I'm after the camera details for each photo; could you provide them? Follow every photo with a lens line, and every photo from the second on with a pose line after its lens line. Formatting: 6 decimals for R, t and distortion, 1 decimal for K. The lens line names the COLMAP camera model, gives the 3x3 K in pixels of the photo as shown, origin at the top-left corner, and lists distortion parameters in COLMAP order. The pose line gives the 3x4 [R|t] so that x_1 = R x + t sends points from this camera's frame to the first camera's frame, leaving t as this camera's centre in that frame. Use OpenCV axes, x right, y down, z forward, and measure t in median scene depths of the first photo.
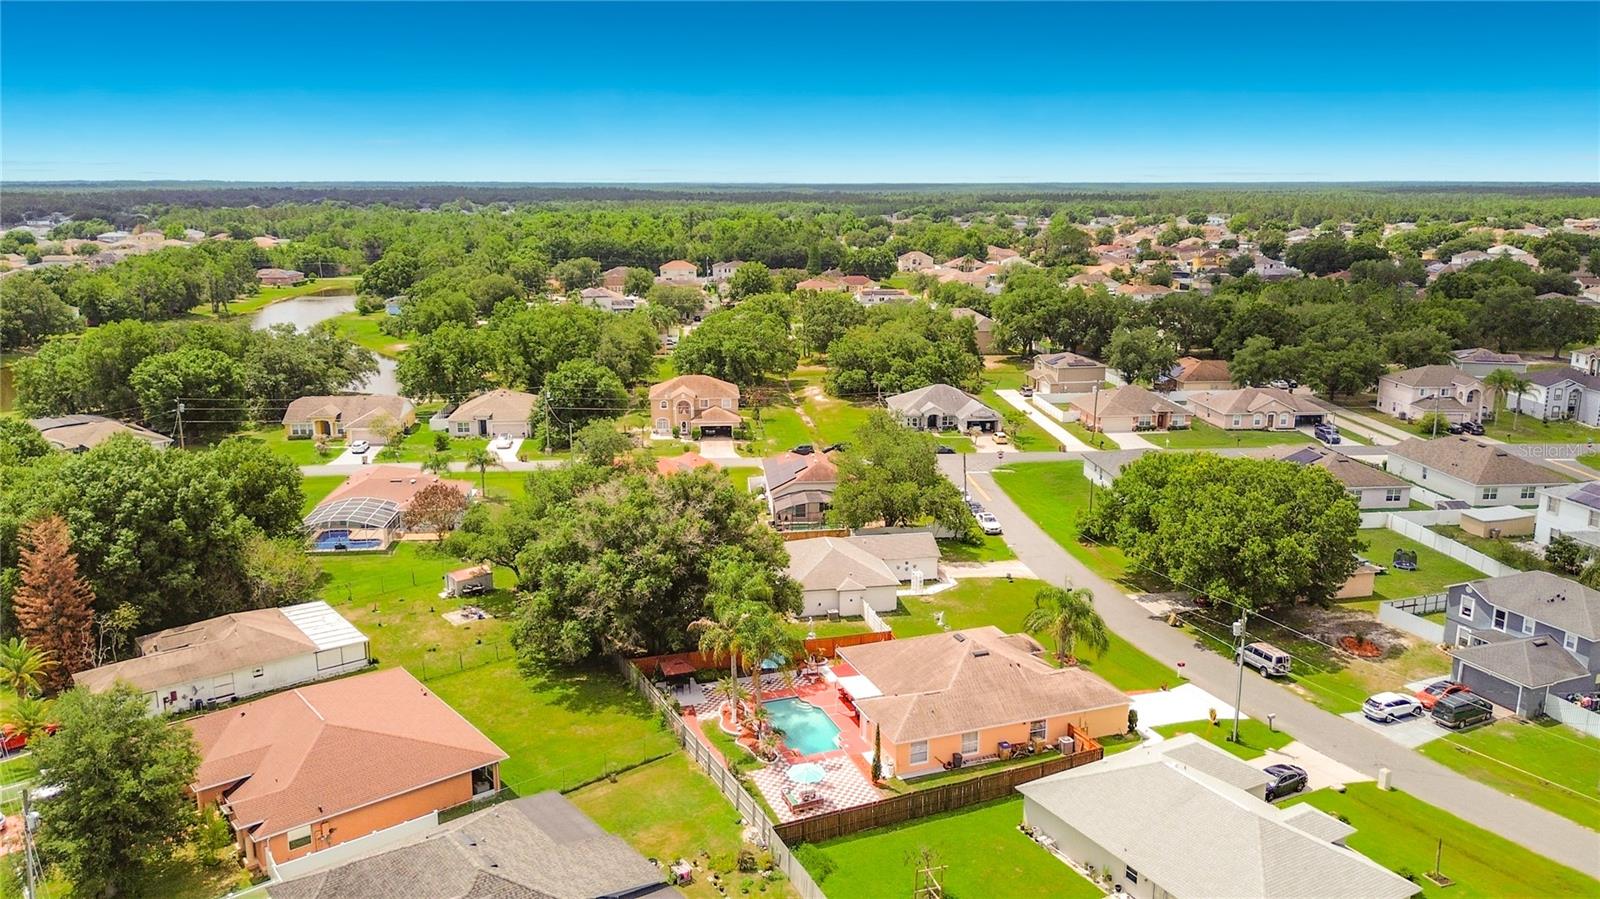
lens RADIAL K [[1153.9, 0, 795.0], [0, 1153.9, 458.1], [0, 0, 1]] dist [0.065731, -0.096575]
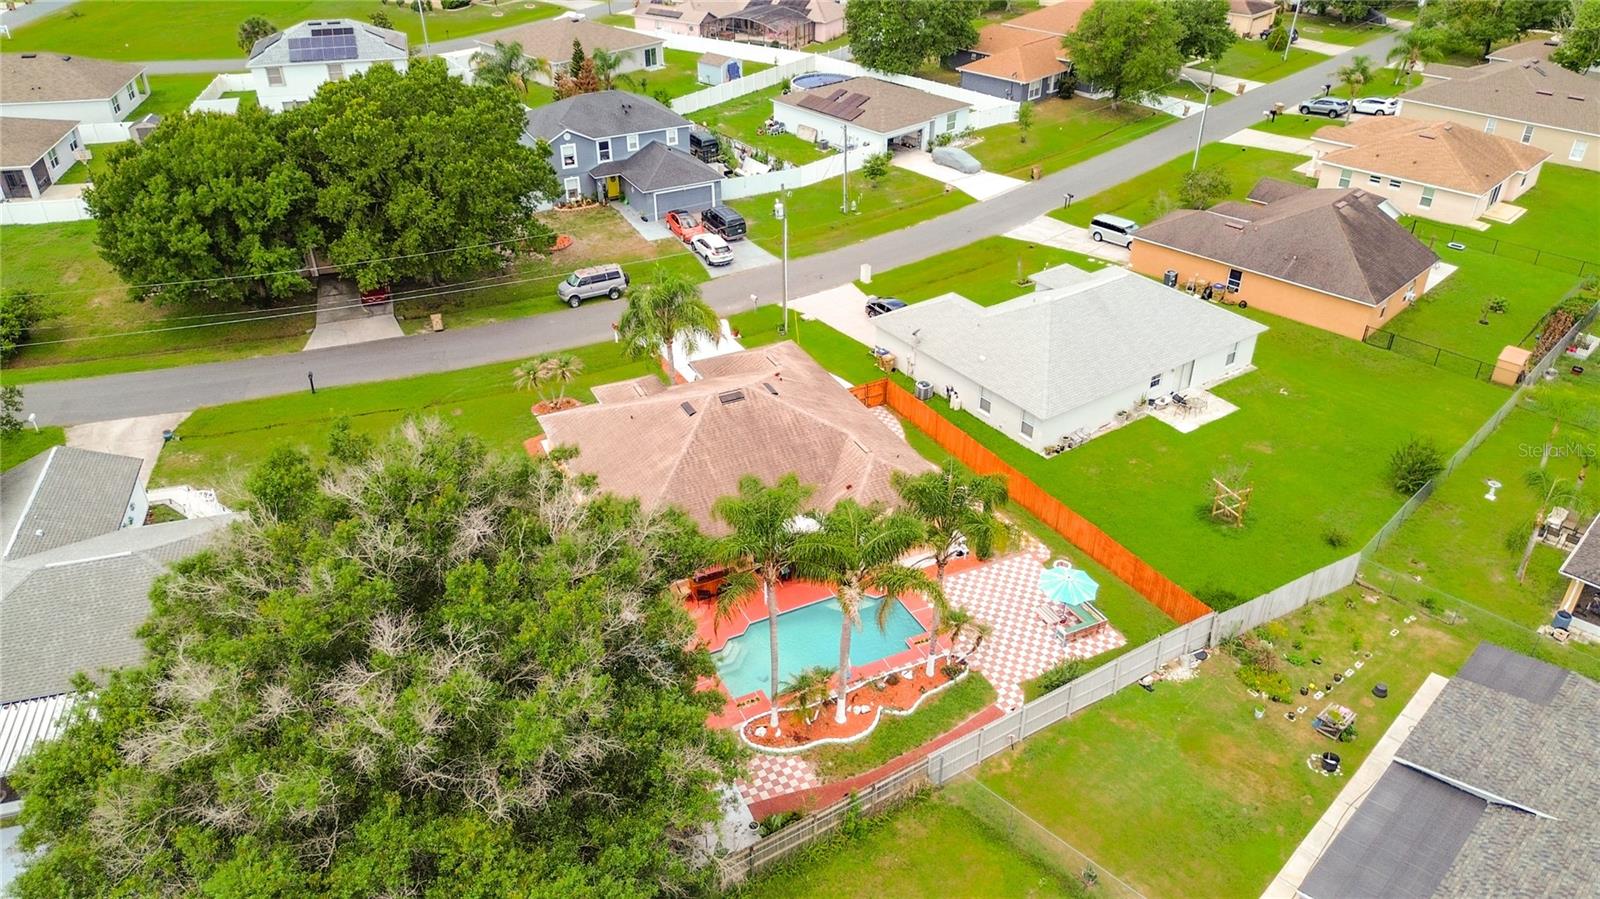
lens RADIAL K [[1093.6, 0, 792.9], [0, 1093.6, 478.5], [0, 0, 1]] dist [0.099454, -0.120042]
pose [[-0.099026, -0.553890, 0.826680, -0.366209], [0.233508, 0.794631, 0.560389, -0.135855], [-0.967299, 0.248529, 0.050649, 0.863908]]
